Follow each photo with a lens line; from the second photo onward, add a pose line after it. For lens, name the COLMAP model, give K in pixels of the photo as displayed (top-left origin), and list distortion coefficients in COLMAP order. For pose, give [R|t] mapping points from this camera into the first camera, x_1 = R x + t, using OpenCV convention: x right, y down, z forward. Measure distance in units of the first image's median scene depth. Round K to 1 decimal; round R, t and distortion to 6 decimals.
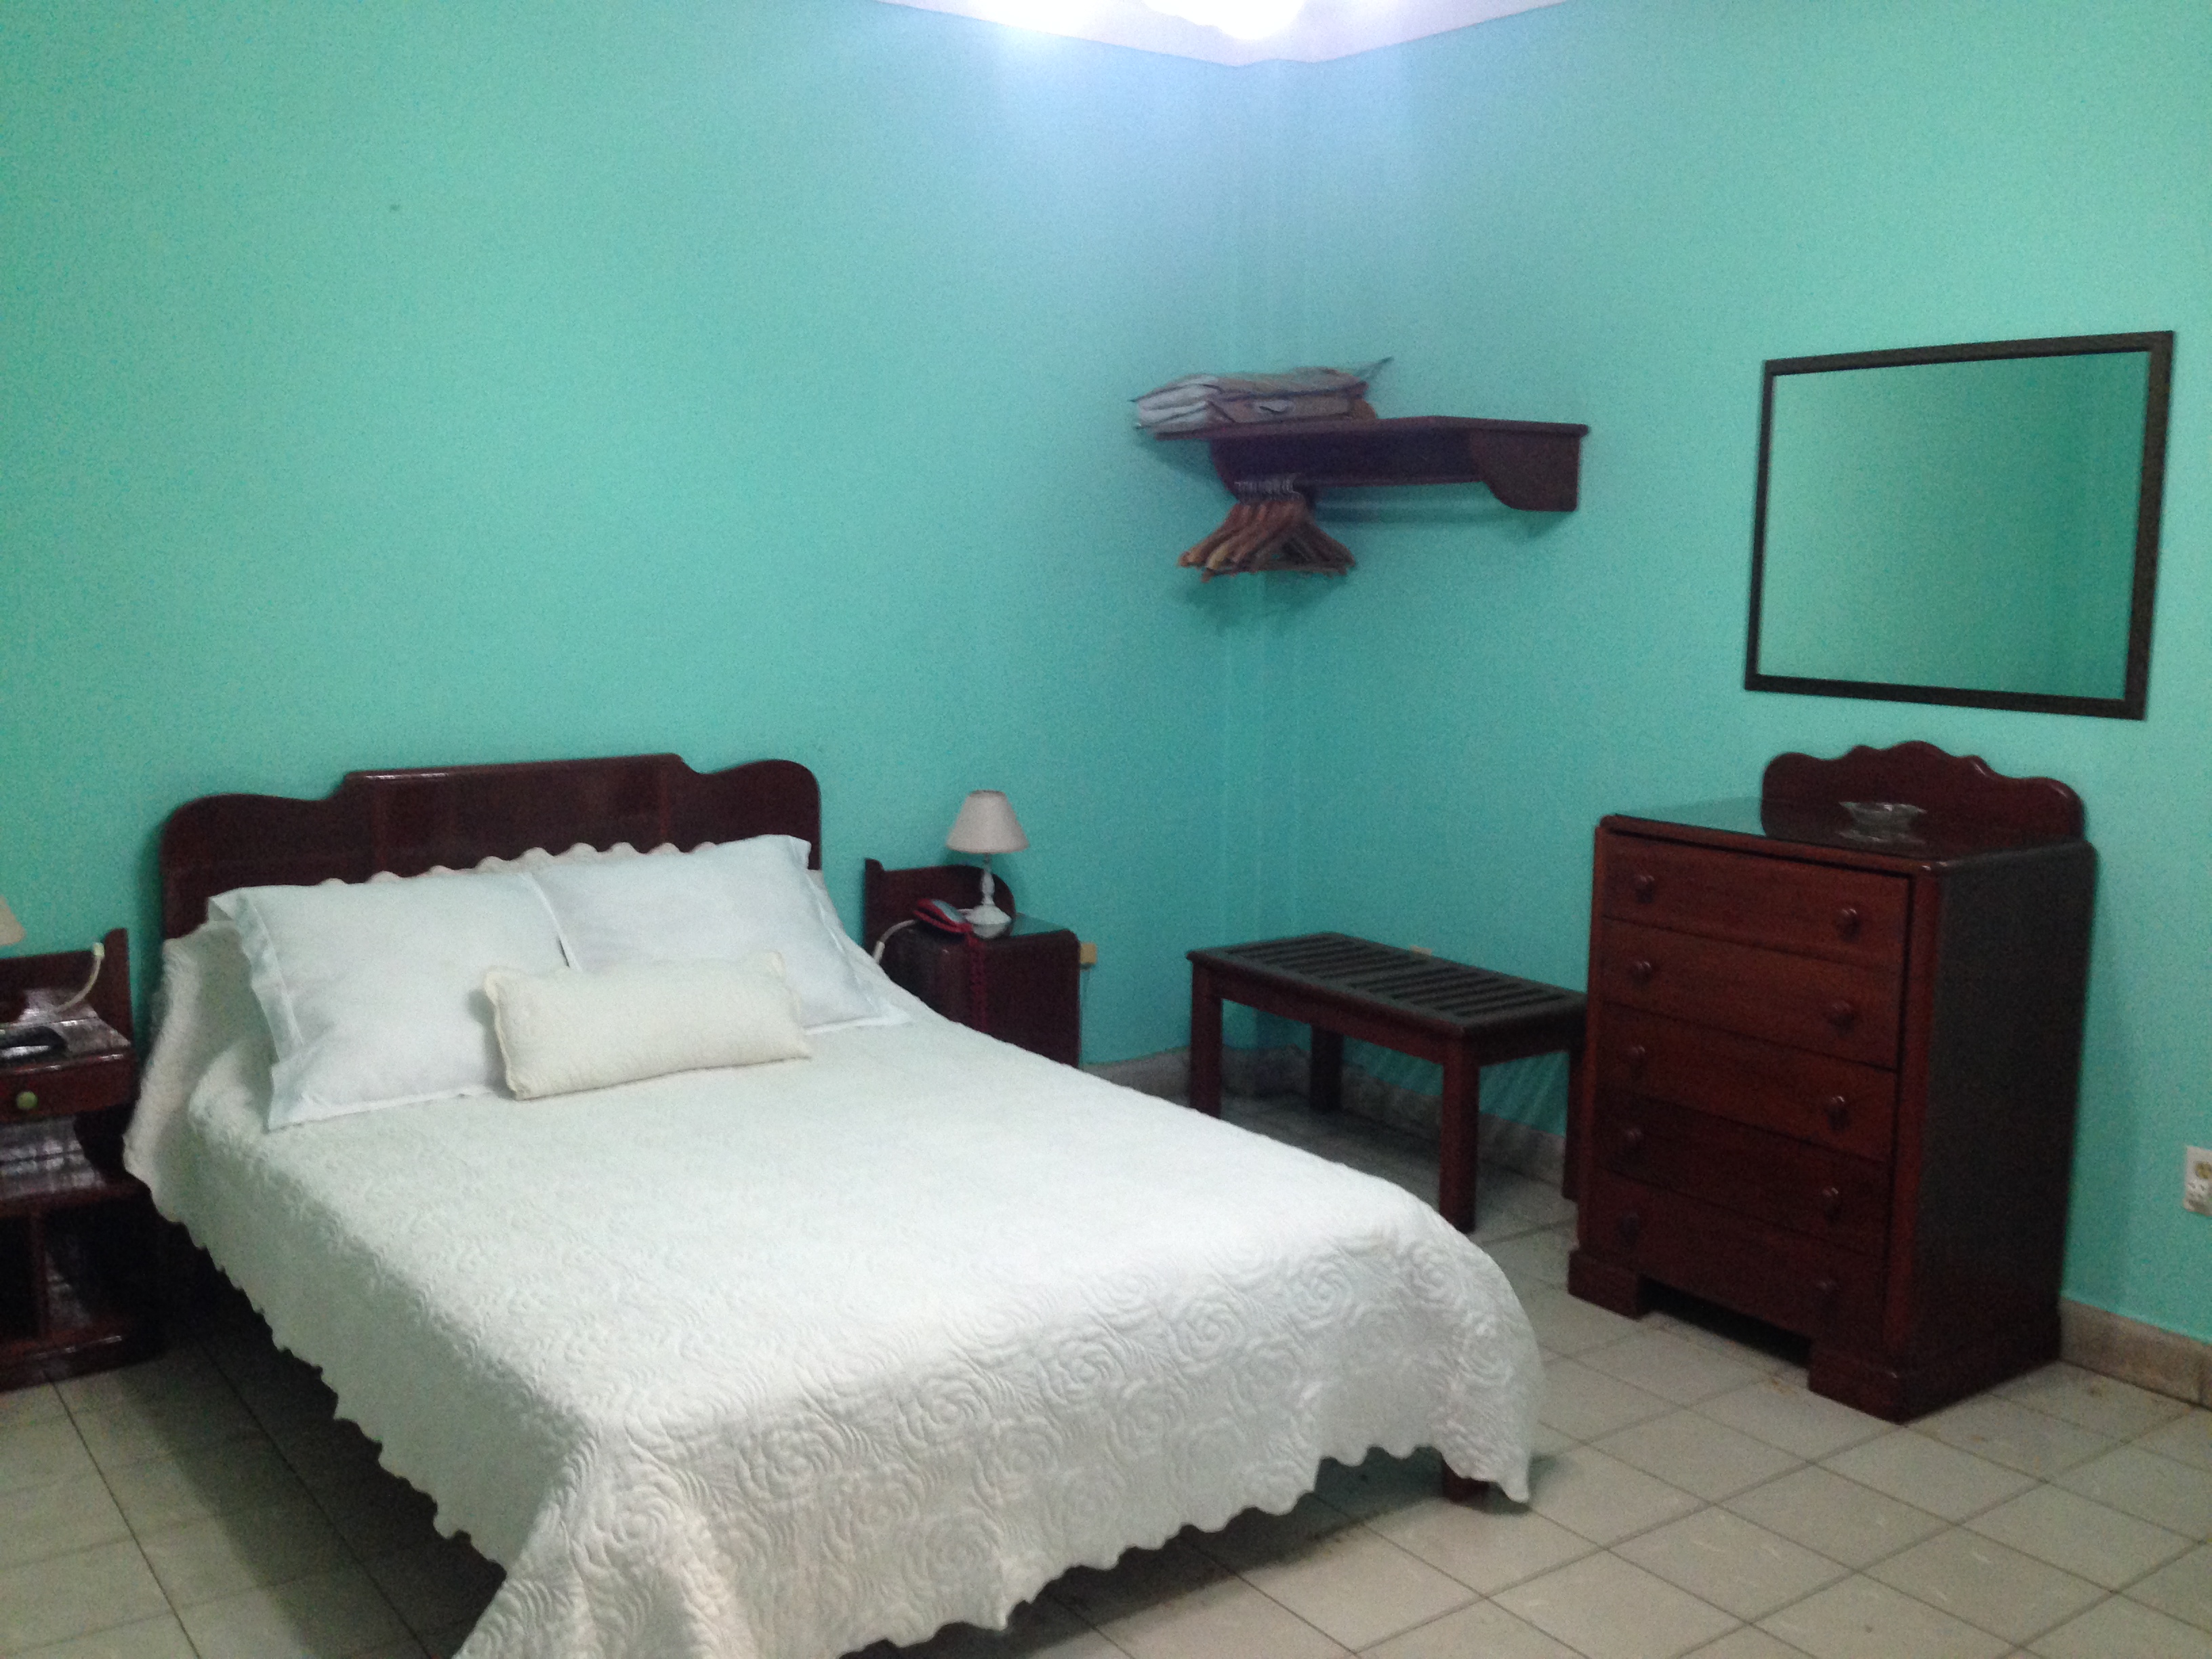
lens RADIAL K [[2037.5, 0, 1088.8], [0, 2037.5, 829.8], [0, 0, 1]] dist [0.013825, 0.007713]
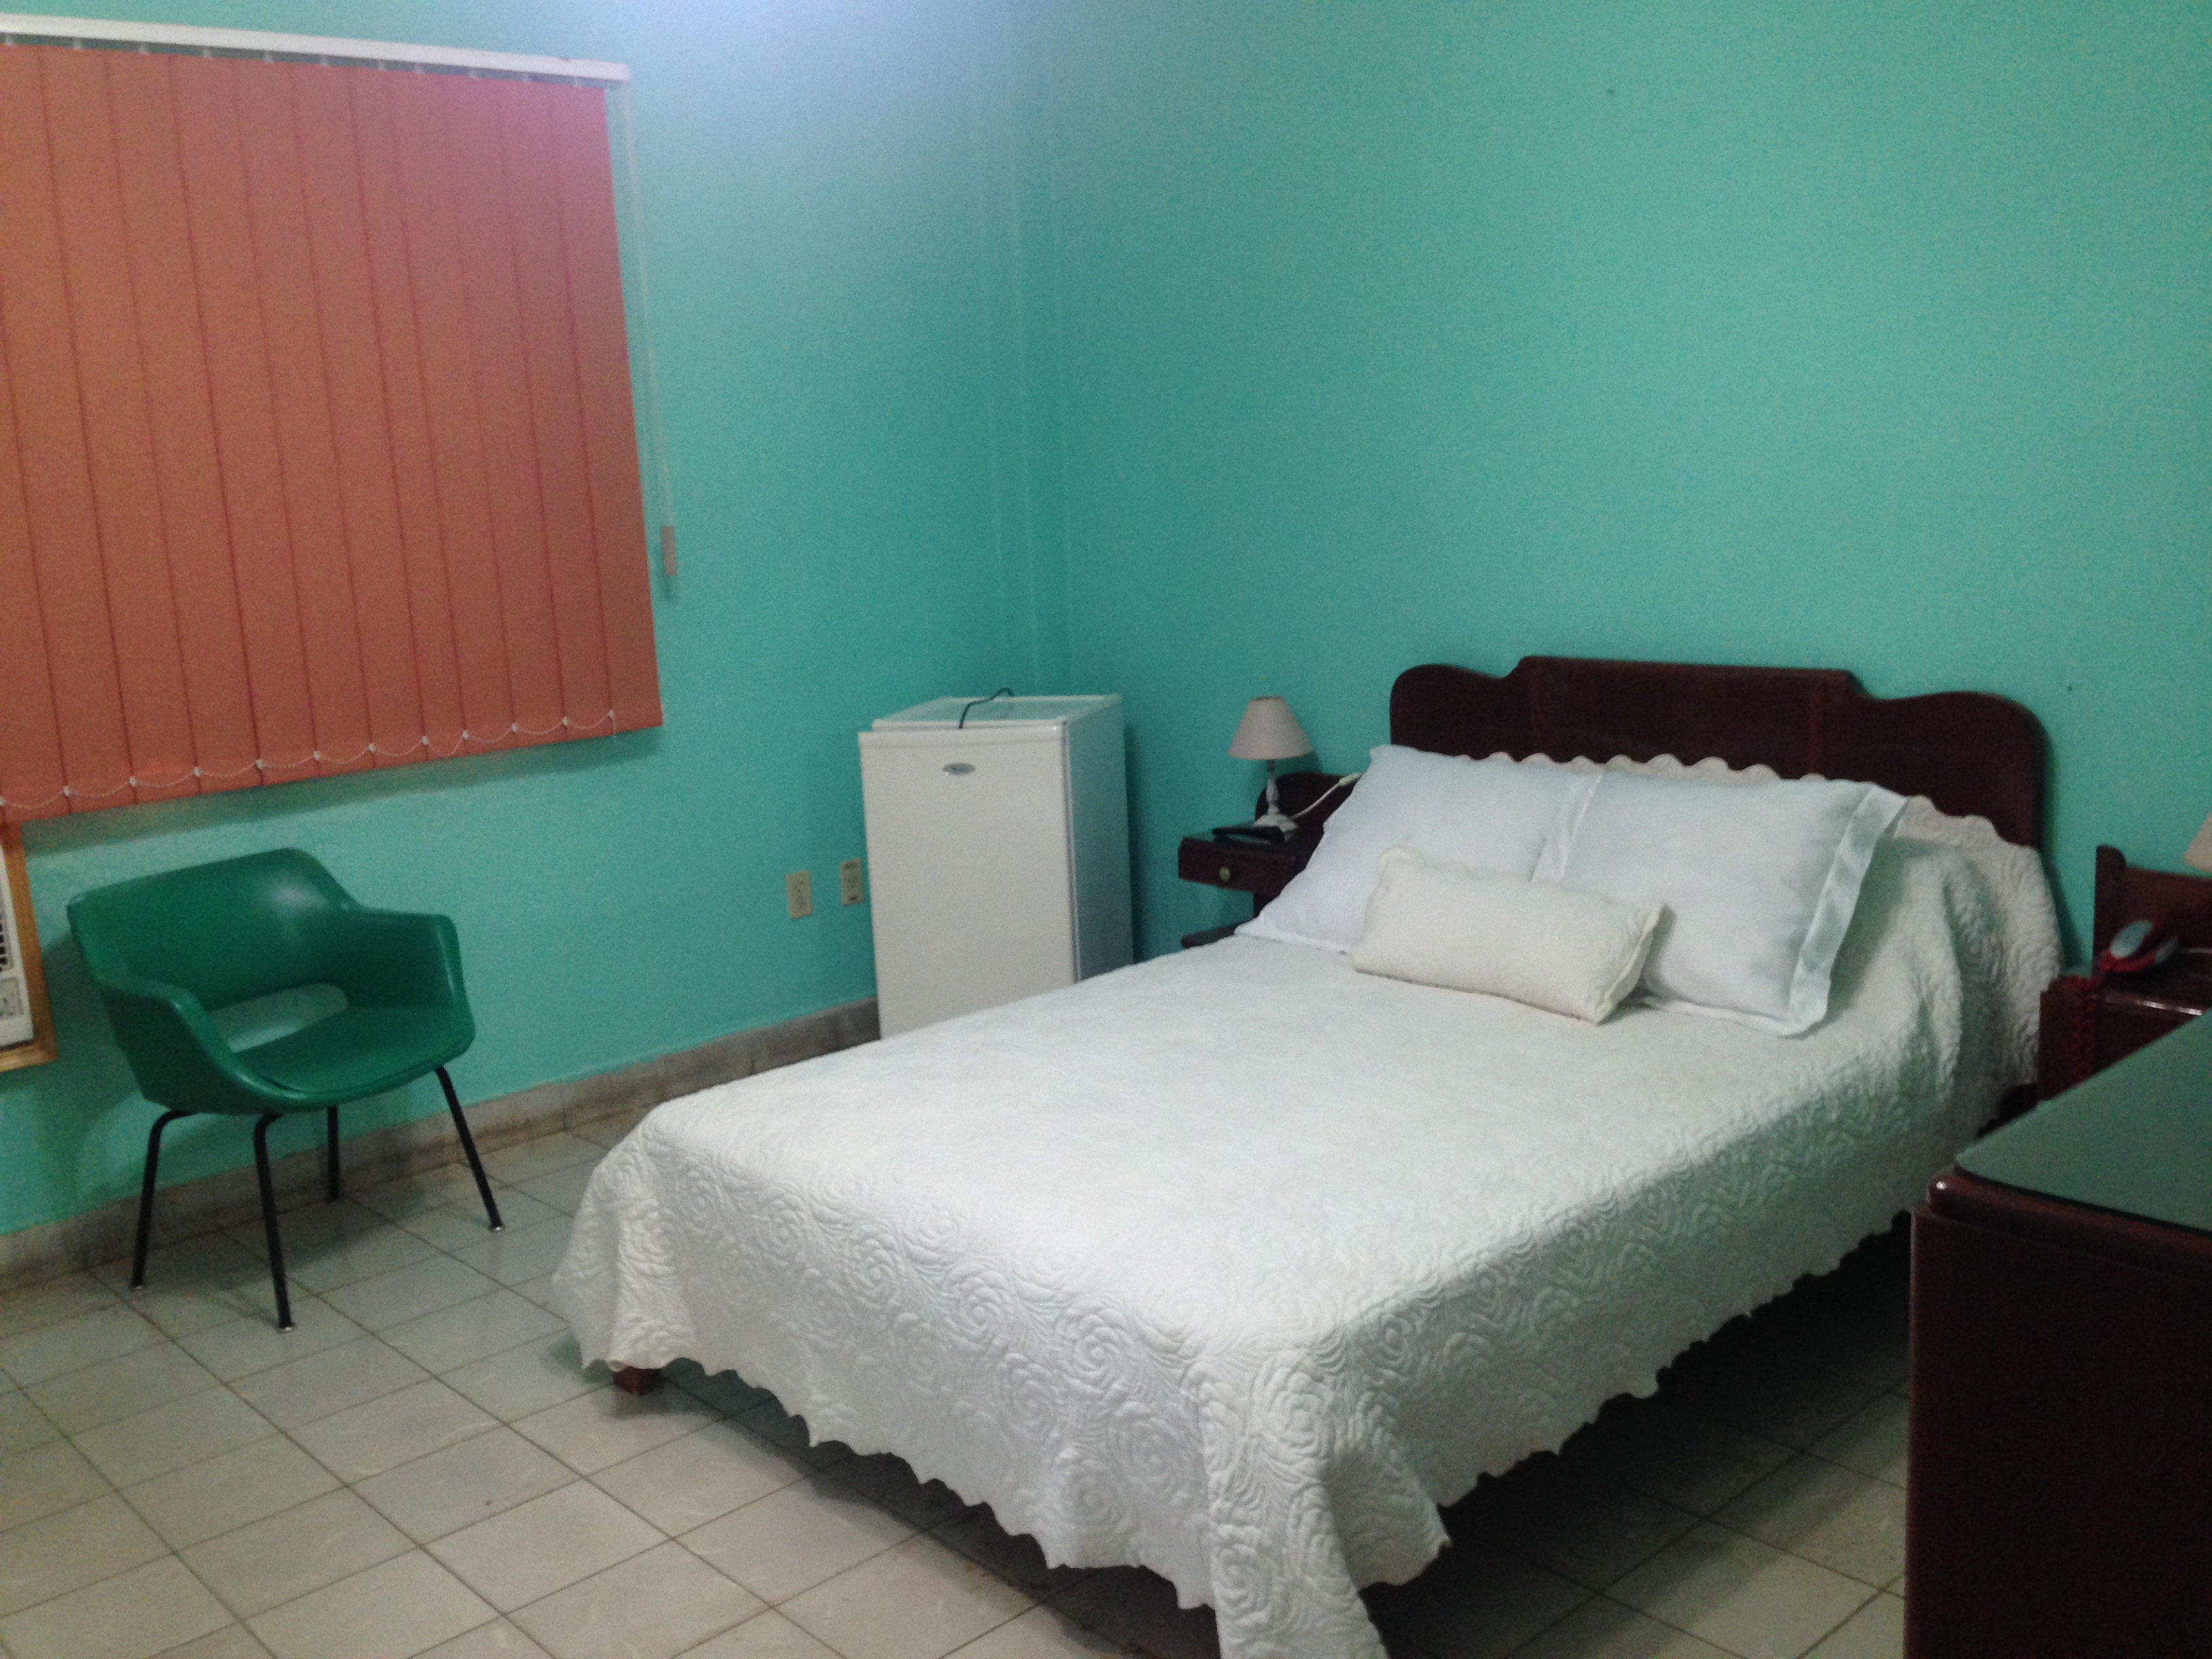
lens RADIAL K [[2037.5, 0, 1088.8], [0, 2037.5, 829.8], [0, 0, 1]] dist [0.013825, 0.007713]
pose [[0.094559, 0.167420, -0.981340, 0.901820], [-0.086779, 0.983391, 0.159409, -0.118467], [0.991730, 0.070086, 0.107517, 0.896372]]
